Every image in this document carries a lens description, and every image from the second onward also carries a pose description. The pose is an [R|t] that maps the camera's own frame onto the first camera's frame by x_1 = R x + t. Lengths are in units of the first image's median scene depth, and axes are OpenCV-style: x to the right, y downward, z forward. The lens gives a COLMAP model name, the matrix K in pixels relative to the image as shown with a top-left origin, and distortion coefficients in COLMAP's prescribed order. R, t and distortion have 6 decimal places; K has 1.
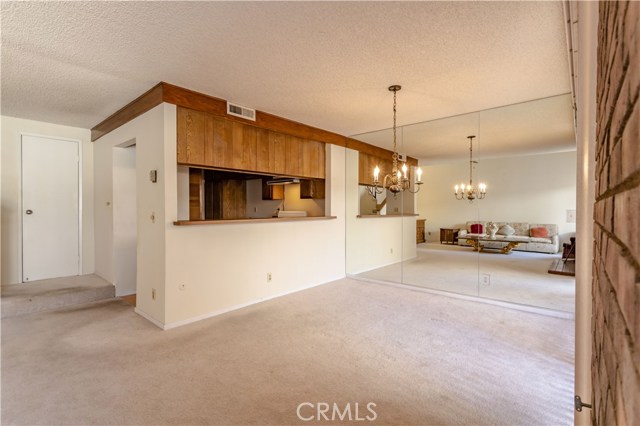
lens RADIAL K [[301.2, 0, 319.7], [0, 301.2, 210.5], [0, 0, 1]] dist [-0.003202, 0.005001]
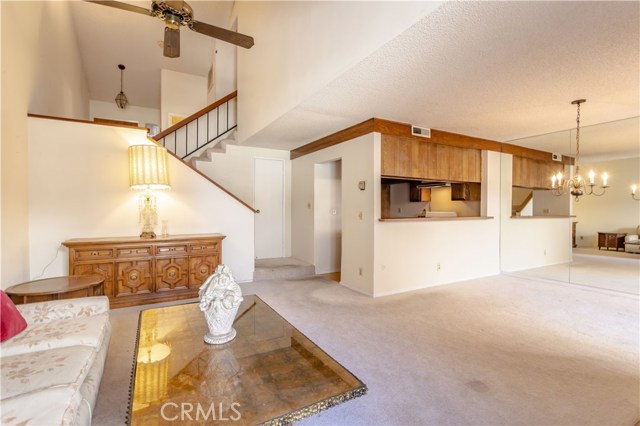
lens RADIAL K [[301.2, 0, 319.7], [0, 301.2, 210.5], [0, 0, 1]] dist [-0.003202, 0.005001]
pose [[0.945235, 0.004236, -0.326362, -0.183501], [-0.005167, 0.999985, -0.001987, 0.002348], [0.326348, 0.003565, 0.945243, -0.233068]]
